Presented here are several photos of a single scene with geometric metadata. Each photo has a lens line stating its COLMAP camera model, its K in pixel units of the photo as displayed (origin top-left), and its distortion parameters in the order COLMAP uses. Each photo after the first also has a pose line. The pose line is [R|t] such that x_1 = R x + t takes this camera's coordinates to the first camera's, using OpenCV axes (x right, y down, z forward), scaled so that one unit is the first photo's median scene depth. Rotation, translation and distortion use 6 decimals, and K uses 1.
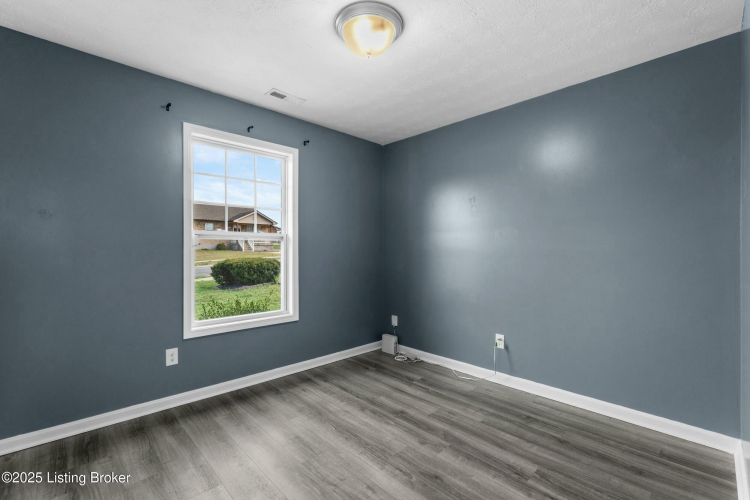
lens RADIAL K [[330.6, 0, 370.5], [0, 330.6, 248.0], [0, 0, 1]] dist [-0.000010, -0.000098]
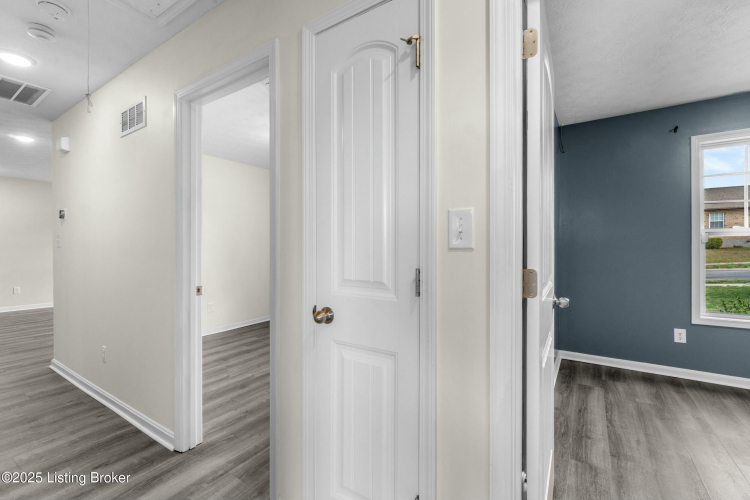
lens RADIAL K [[330.6, 0, 370.5], [0, 330.6, 248.0], [0, 0, 1]] dist [-0.000010, -0.000098]
pose [[0.225171, 0.003570, -0.974313, 0.379842], [0.005426, 0.999973, 0.004919, -0.000850], [0.974304, -0.006394, 0.225145, -0.438041]]
